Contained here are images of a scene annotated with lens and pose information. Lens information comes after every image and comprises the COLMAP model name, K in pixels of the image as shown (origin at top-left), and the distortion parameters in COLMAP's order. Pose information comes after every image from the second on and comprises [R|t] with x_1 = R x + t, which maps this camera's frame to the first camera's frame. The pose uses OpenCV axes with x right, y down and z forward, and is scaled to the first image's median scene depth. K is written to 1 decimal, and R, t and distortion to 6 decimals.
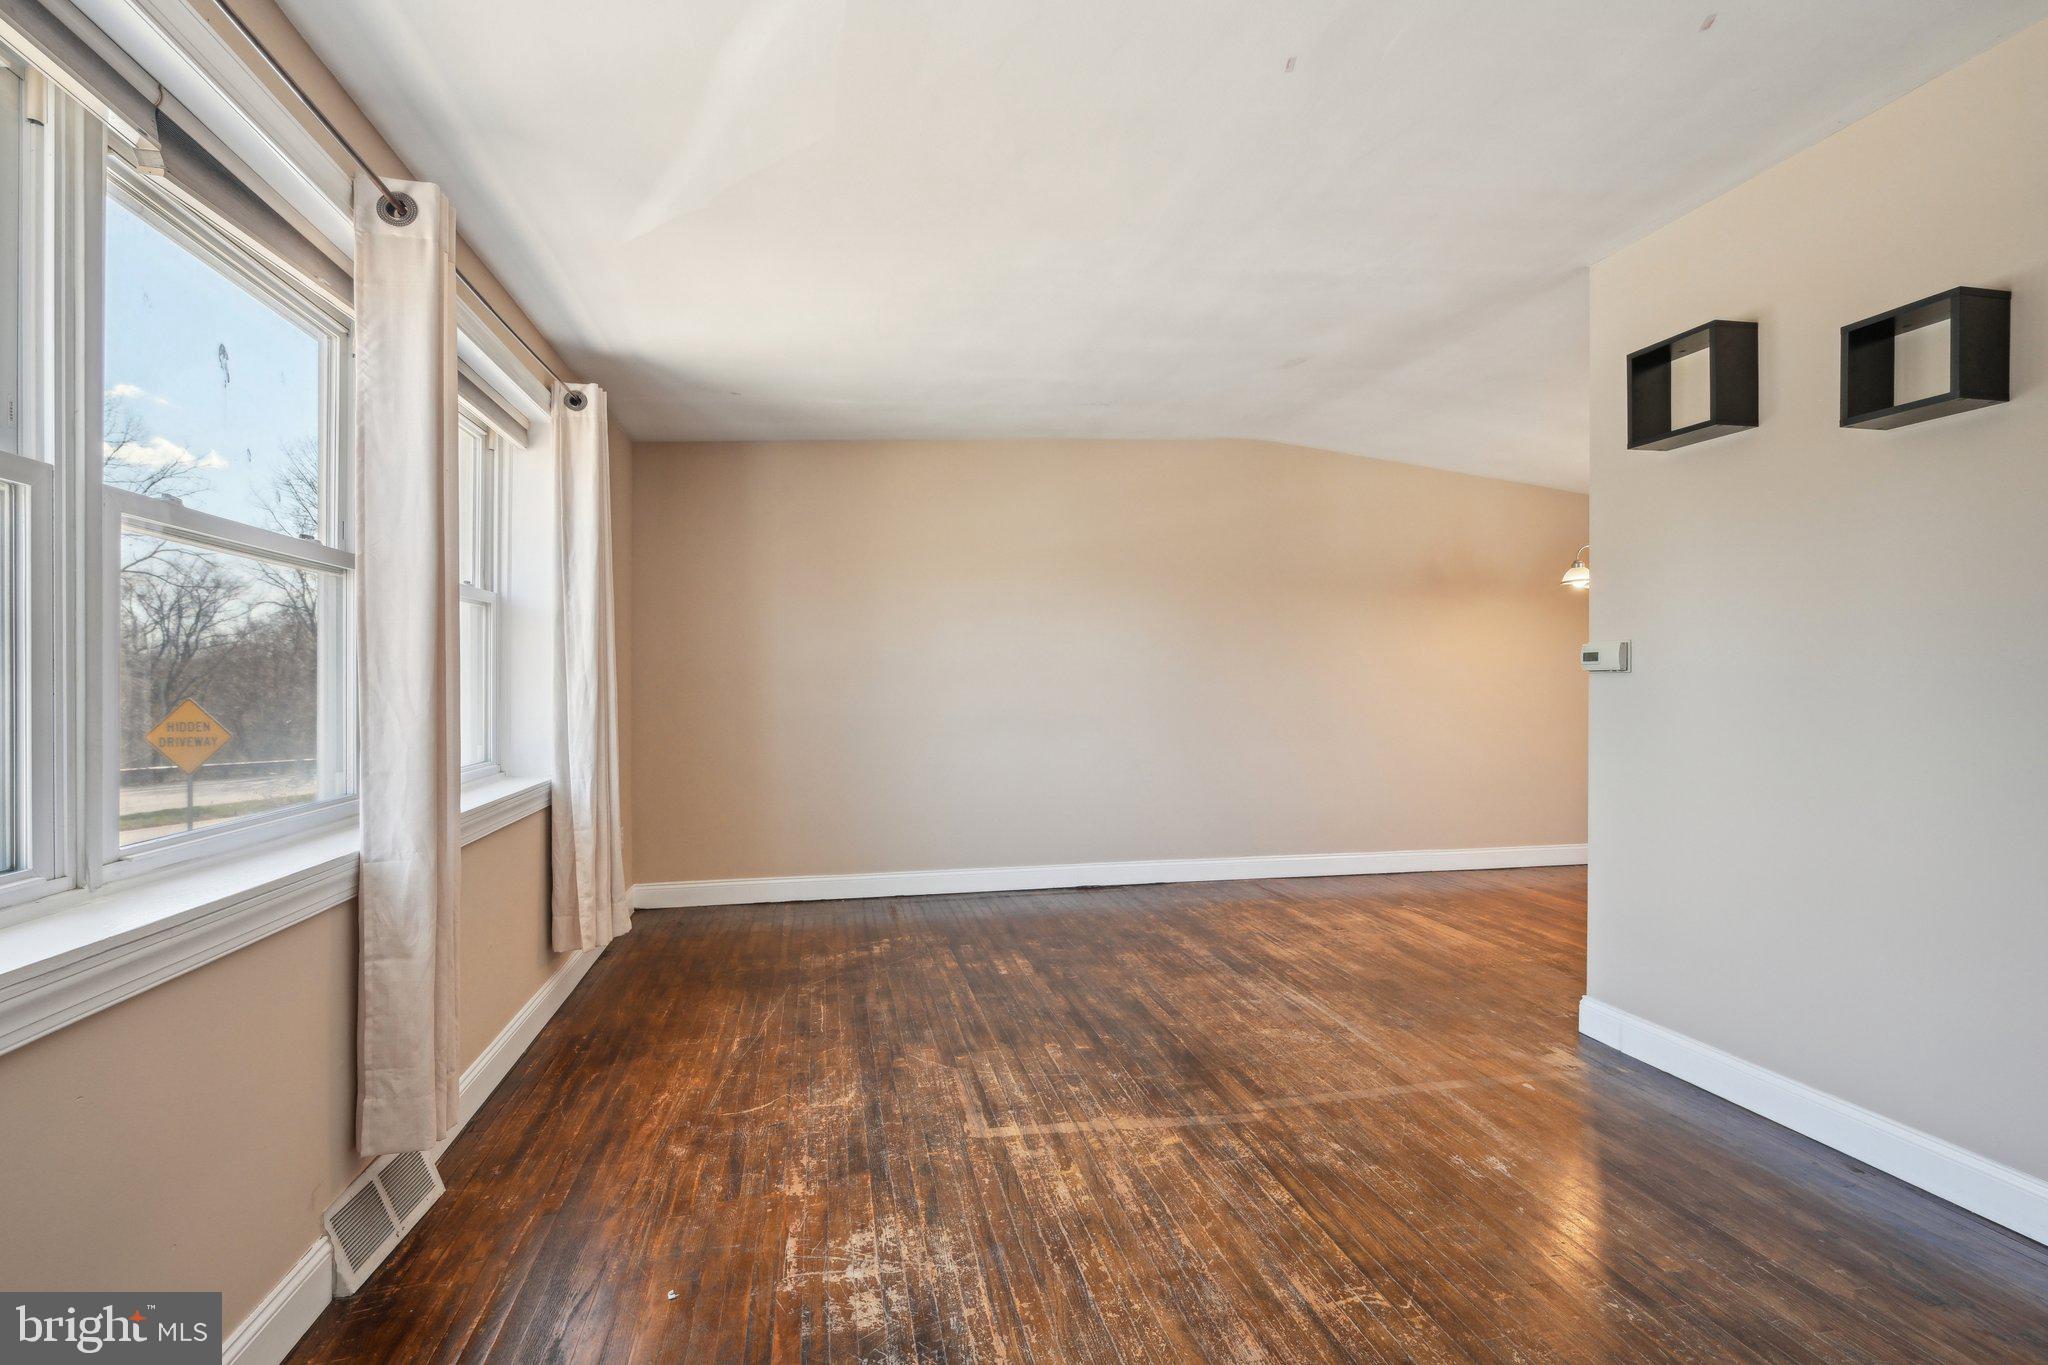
lens RADIAL K [[936.4, 0, 1017.4], [0, 936.4, 687.5], [0, 0, 1]] dist [0.001538, 0.000366]
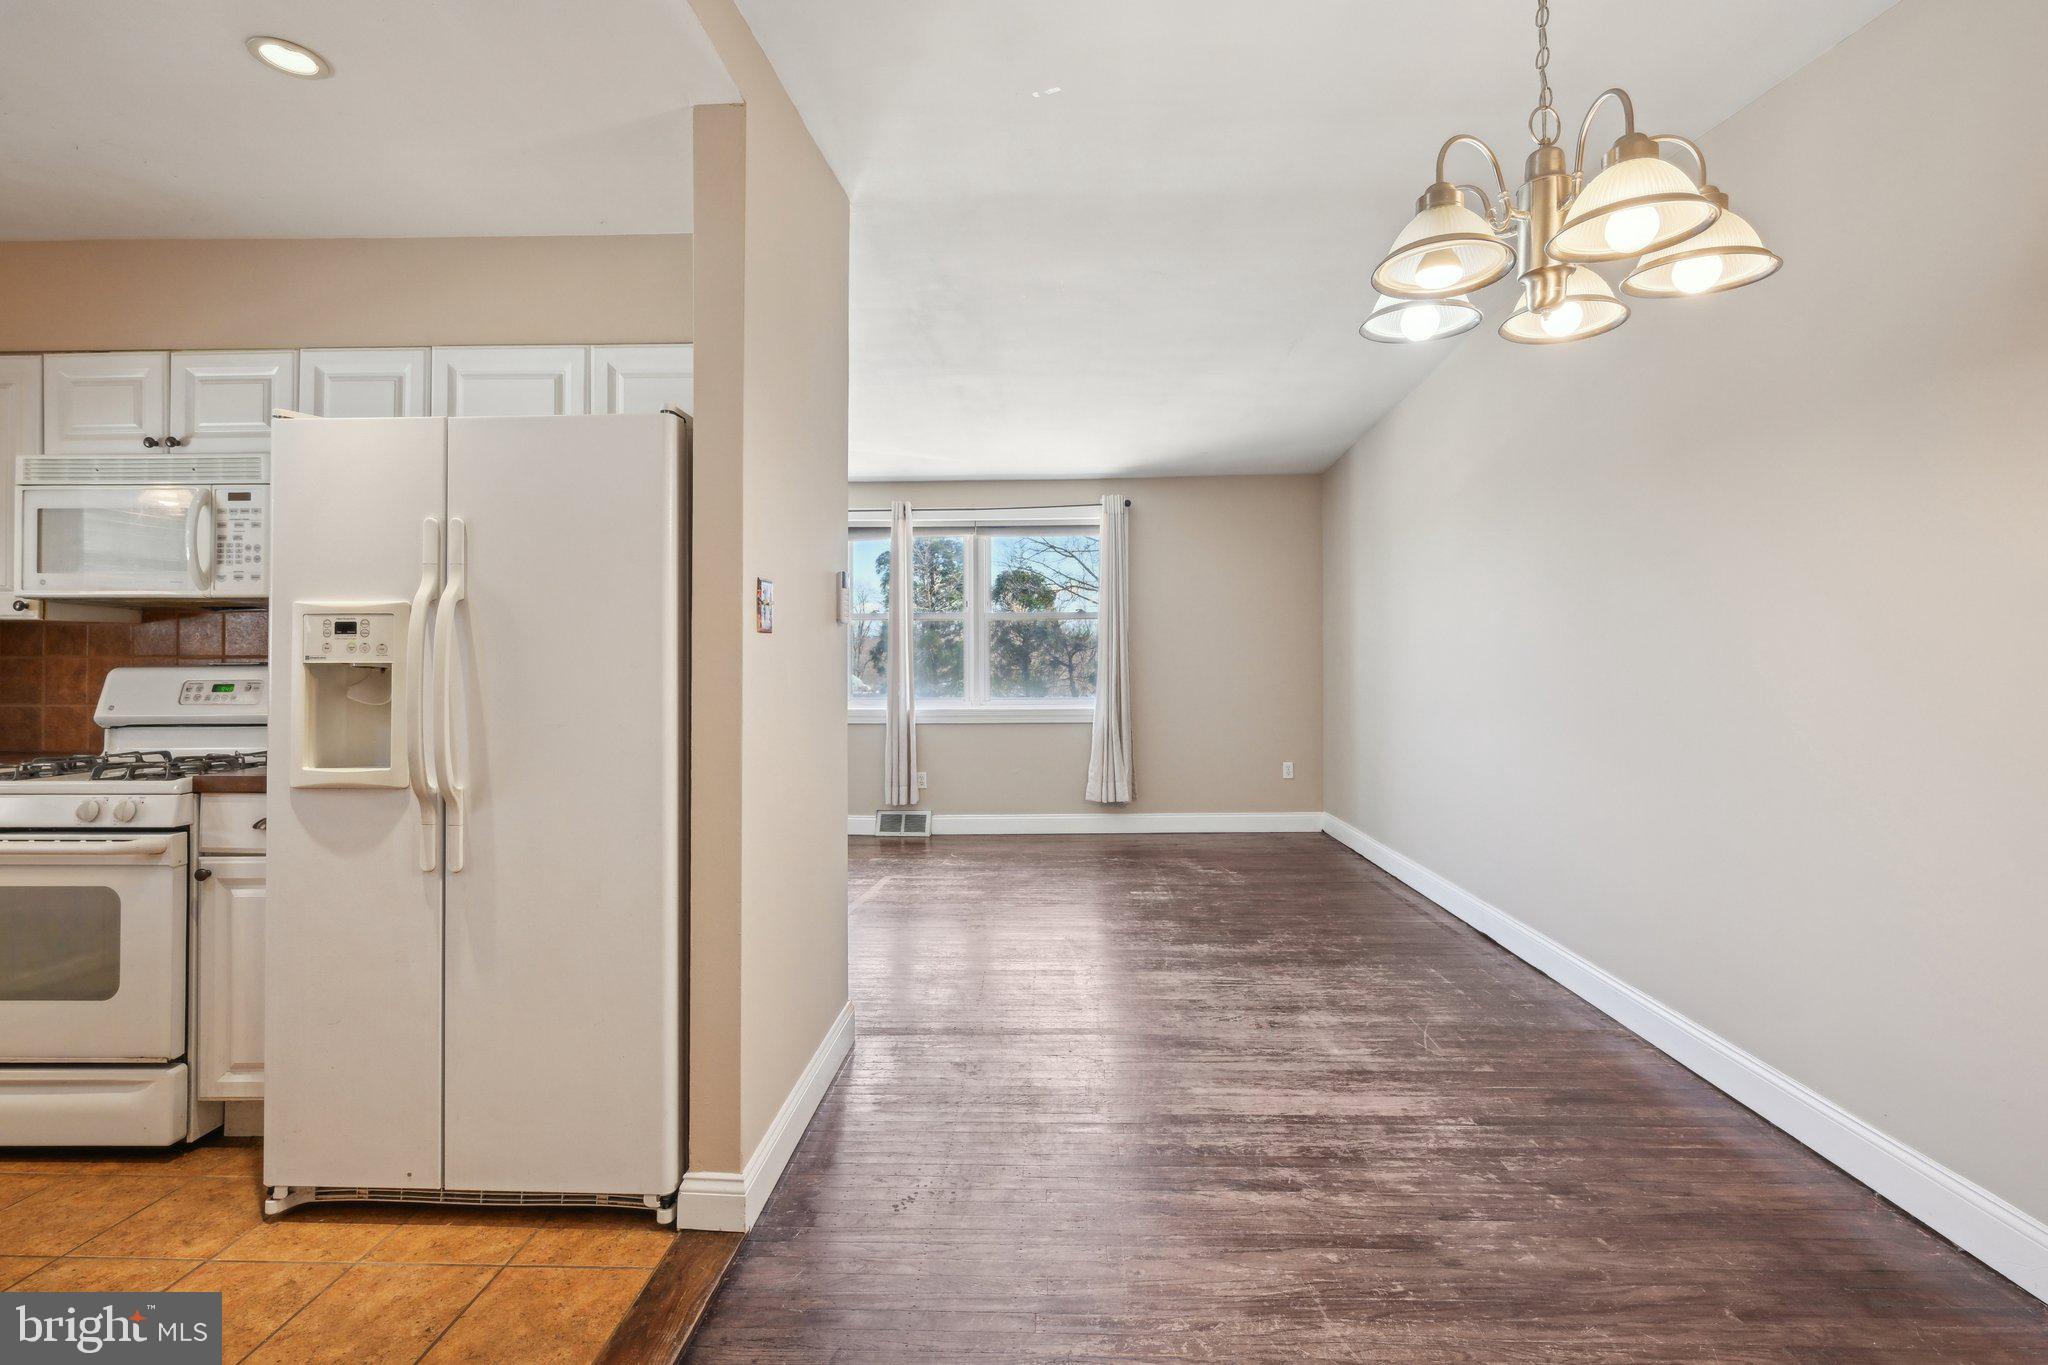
lens RADIAL K [[936.4, 0, 1010.6], [0, 936.4, 640.4], [0, 0, 1]] dist [0.001538, 0.000366]
pose [[-0.230286, -0.016997, -0.972974, 1.800297], [-0.000828, 0.999851, -0.017271, -0.007138], [0.973123, -0.003172, -0.230266, 1.674425]]
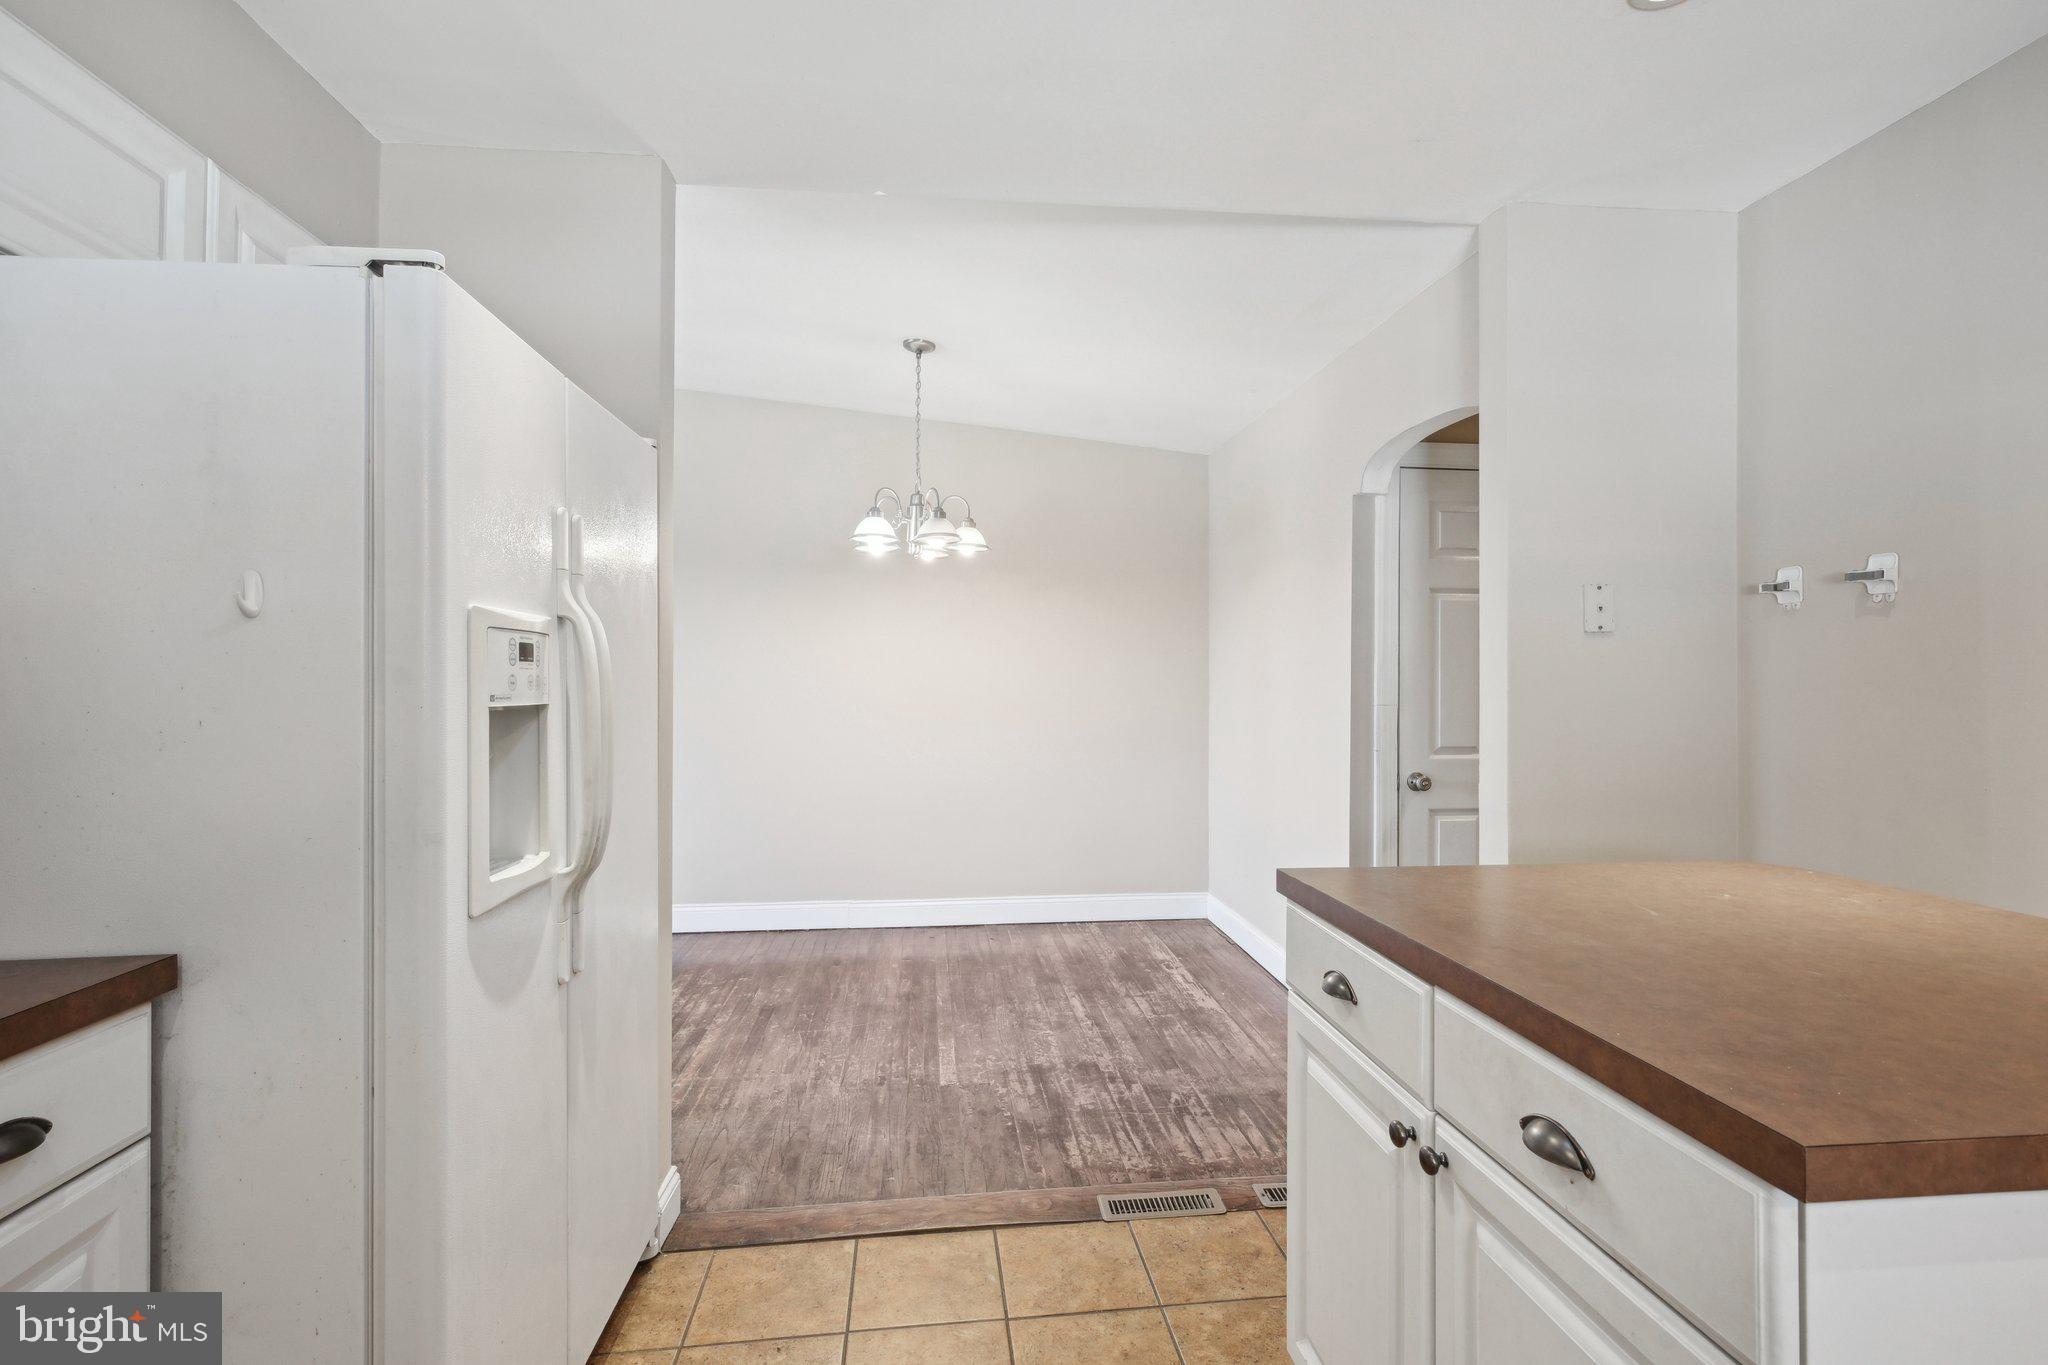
lens RADIAL K [[936.4, 0, 1024.2], [0, 936.4, 669.0], [0, 0, 1]] dist [0.001538, 0.000366]
pose [[0.995645, -0.006995, -0.092968, 1.500848], [0.005423, 0.999838, -0.017160, -0.010791], [0.093073, 0.016581, 0.995521, 0.510162]]
